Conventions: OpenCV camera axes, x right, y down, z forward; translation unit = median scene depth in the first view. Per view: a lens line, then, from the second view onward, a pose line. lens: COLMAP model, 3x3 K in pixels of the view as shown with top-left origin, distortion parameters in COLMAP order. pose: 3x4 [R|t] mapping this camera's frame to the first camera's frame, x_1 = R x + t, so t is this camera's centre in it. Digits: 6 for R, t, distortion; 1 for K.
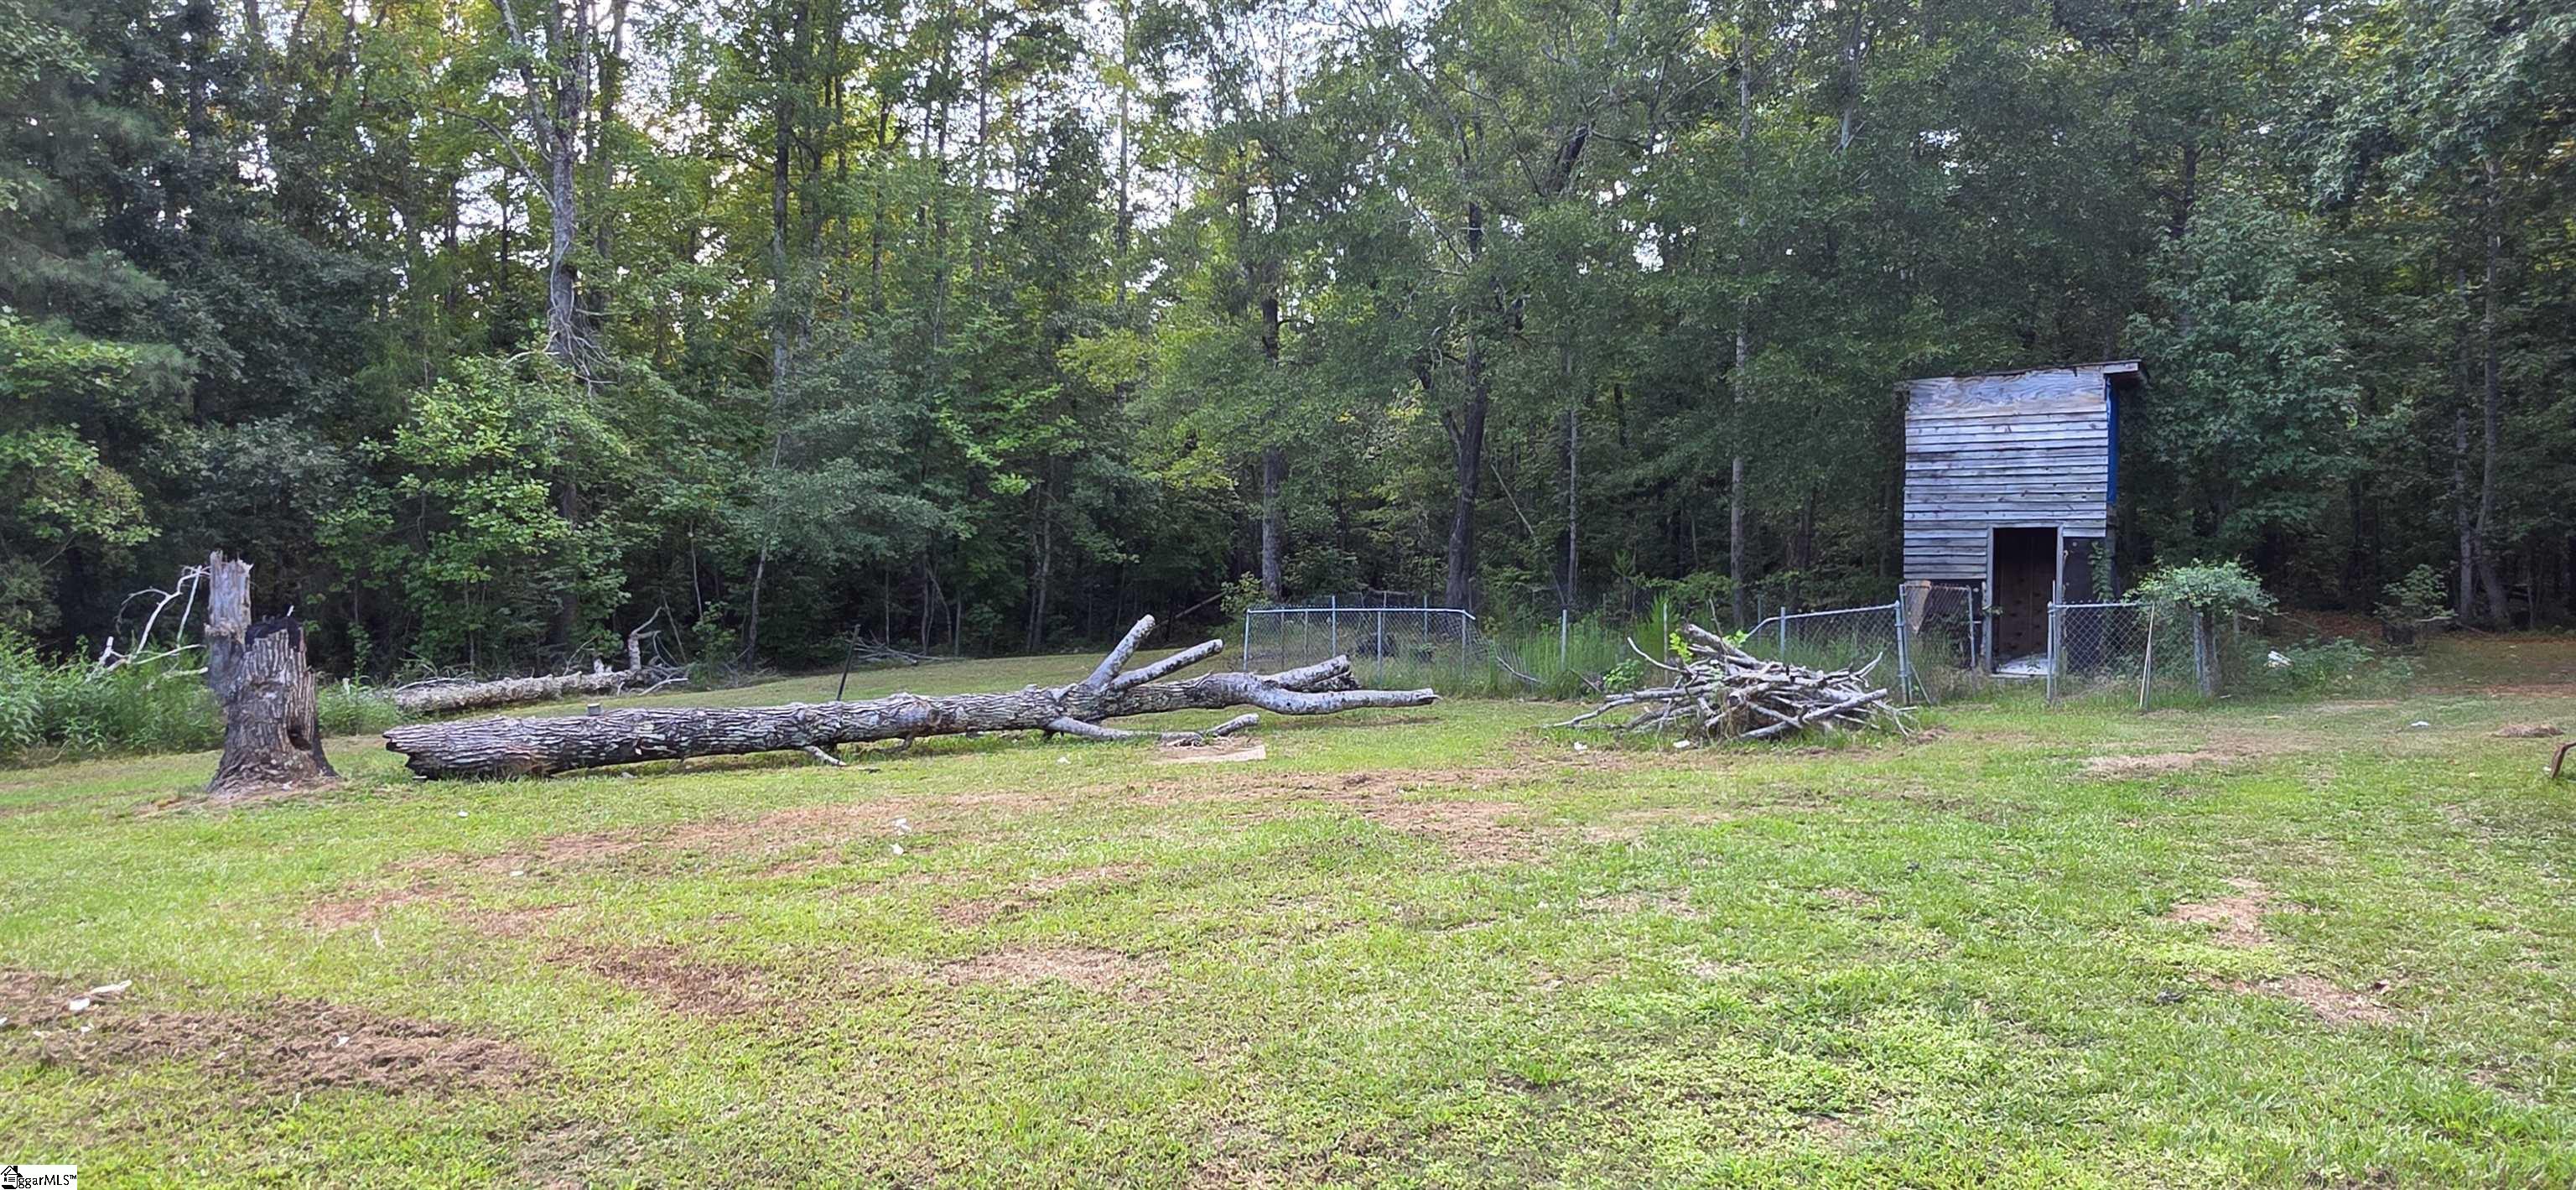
lens RADIAL K [[1472.8, 0, 1293.7], [0, 1472.8, 601.4], [0, 0, 1]] dist [-0.000941, 0.001915]
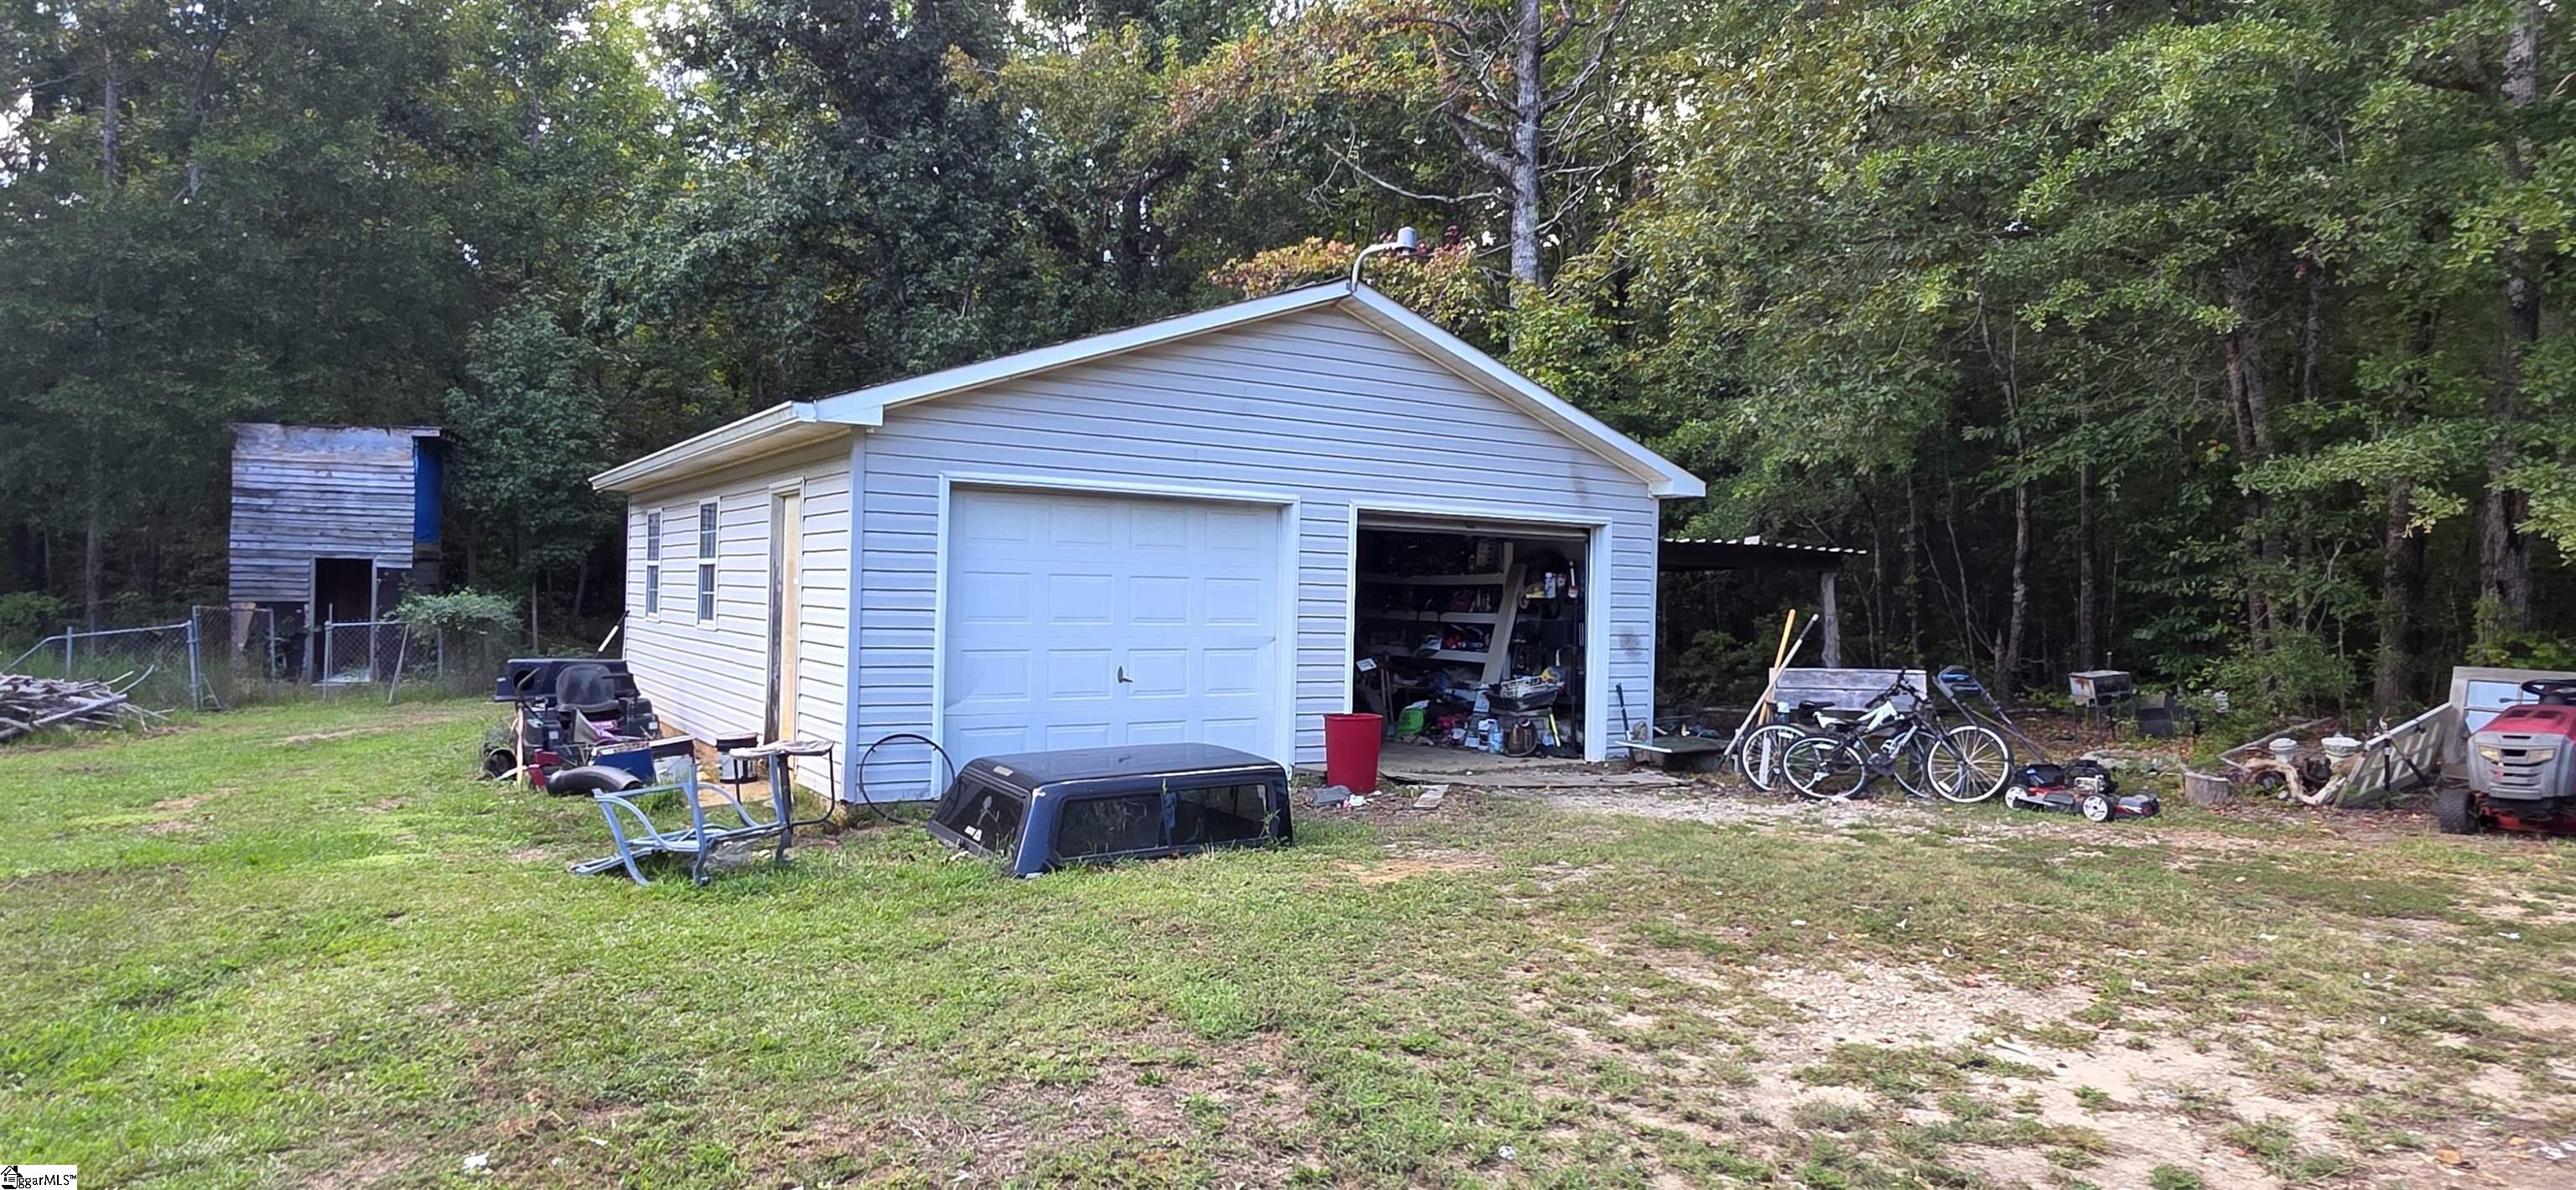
lens RADIAL K [[1472.8, 0, 1293.7], [0, 1472.8, 601.4], [0, 0, 1]] dist [-0.000941, 0.001915]
pose [[0.605569, 0.008621, 0.795746, 0.026076], [0.002309, 0.999918, -0.012590, 0.001657], [-0.795789, 0.009462, 0.605500, -0.502575]]
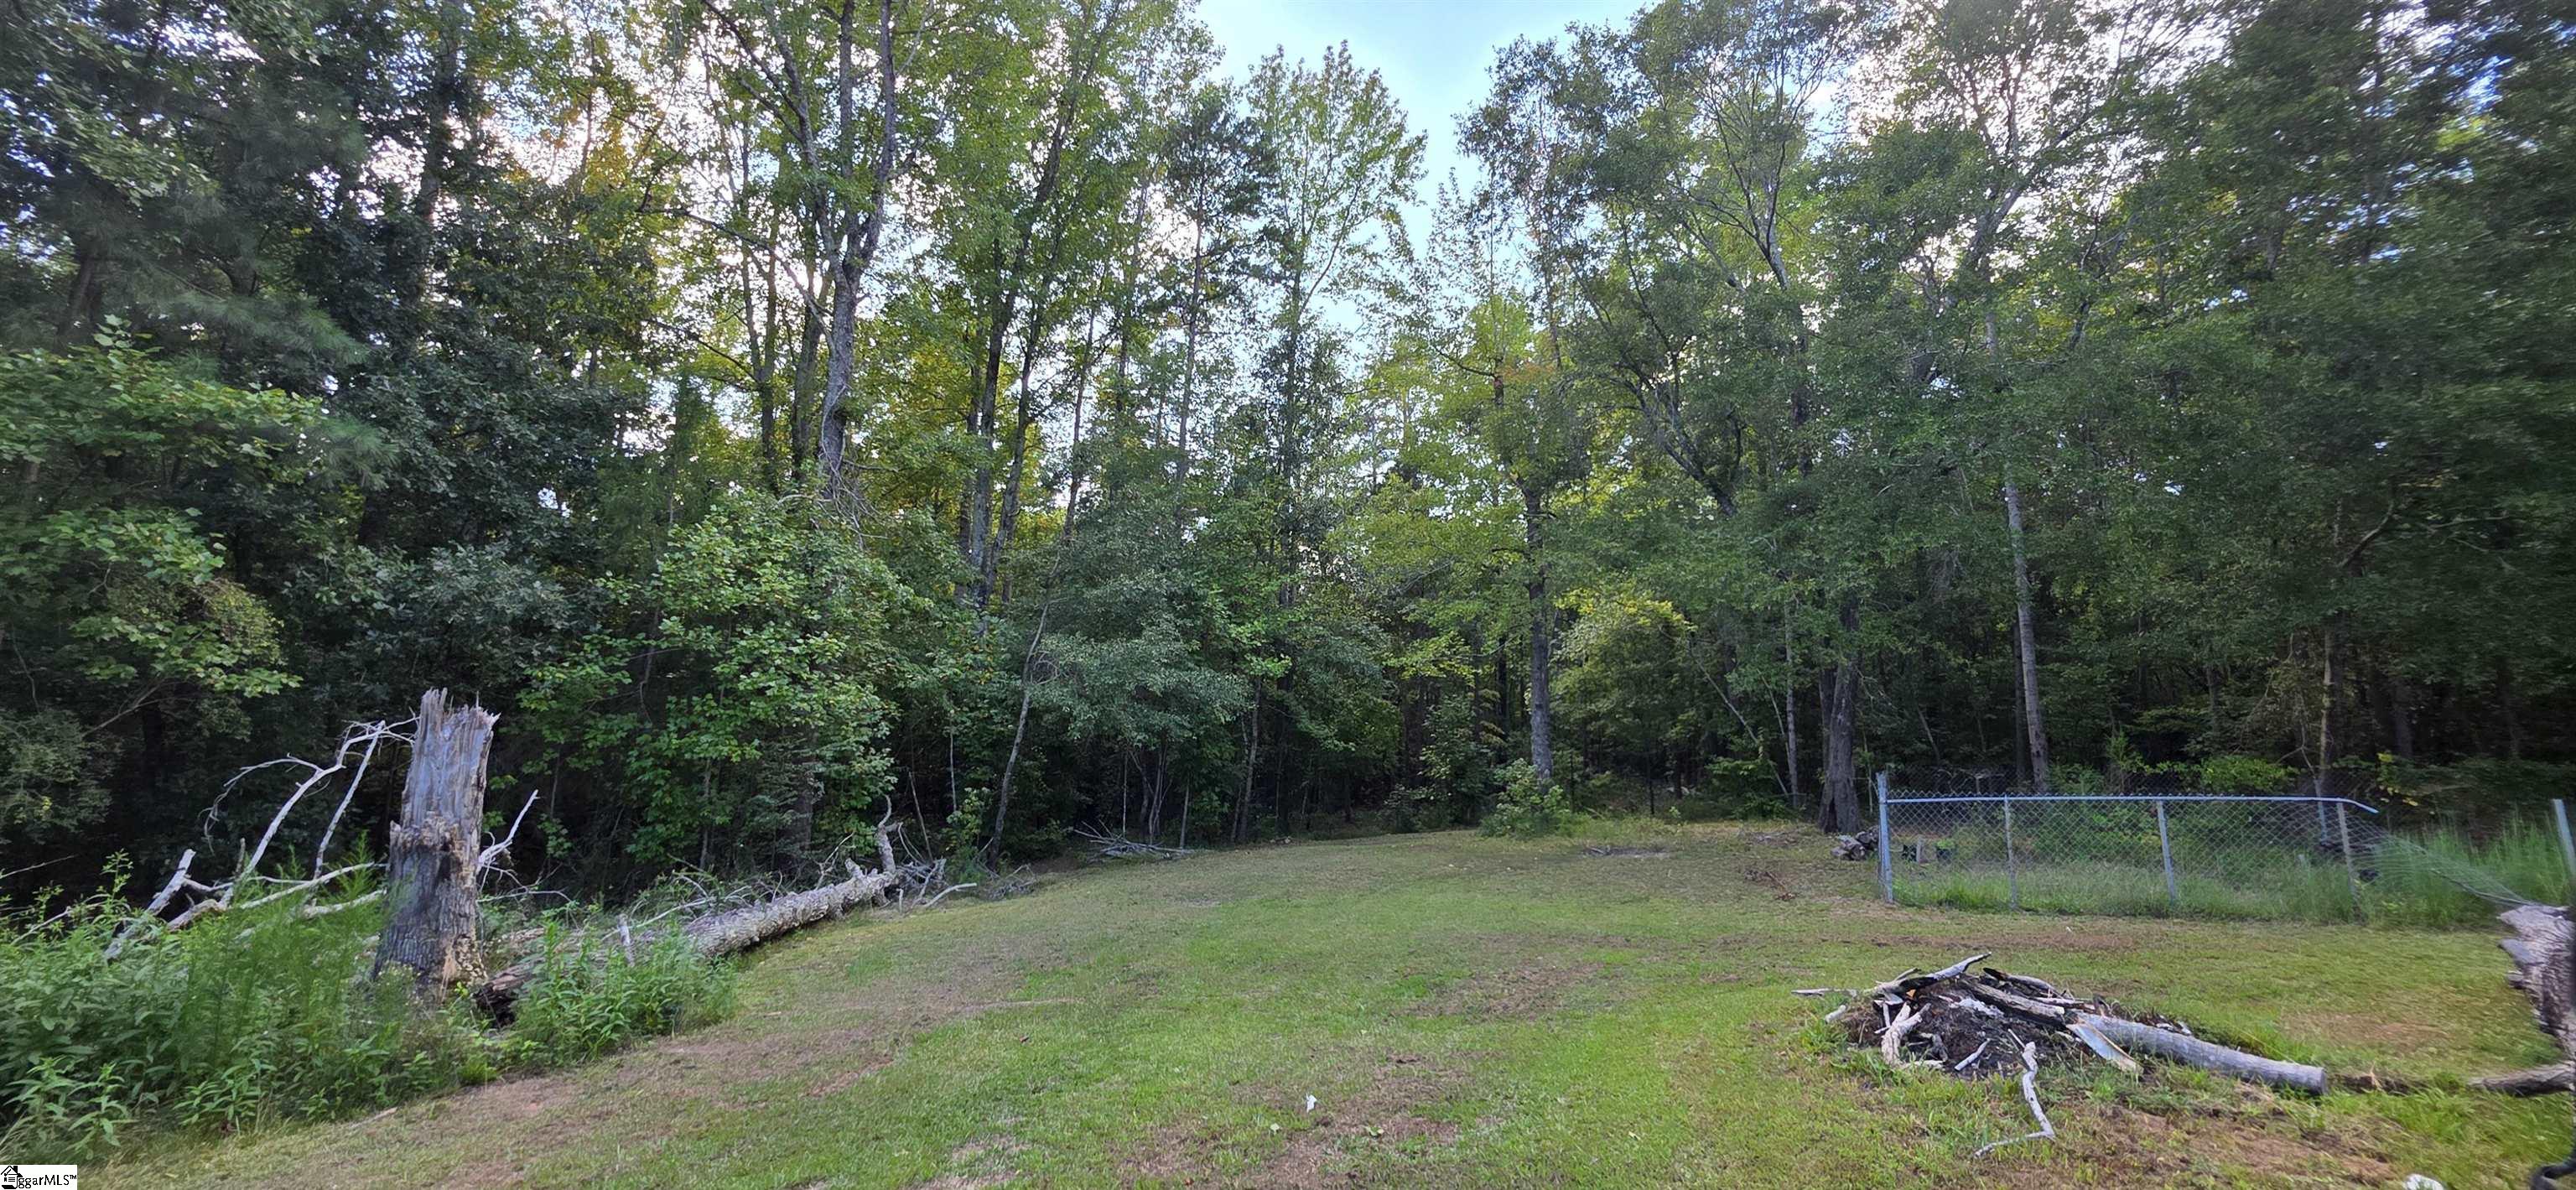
lens RADIAL K [[1015.6, 0, 1288.0], [0, 1015.6, 595.0], [0, 0, 1]] dist [-0.000236, -0.000361]
pose [[0.990196, 0.028897, 0.136665, -0.312312], [-0.002234, 0.981520, -0.191344, 0.002528], [-0.139669, 0.189163, 0.971962, 0.385341]]
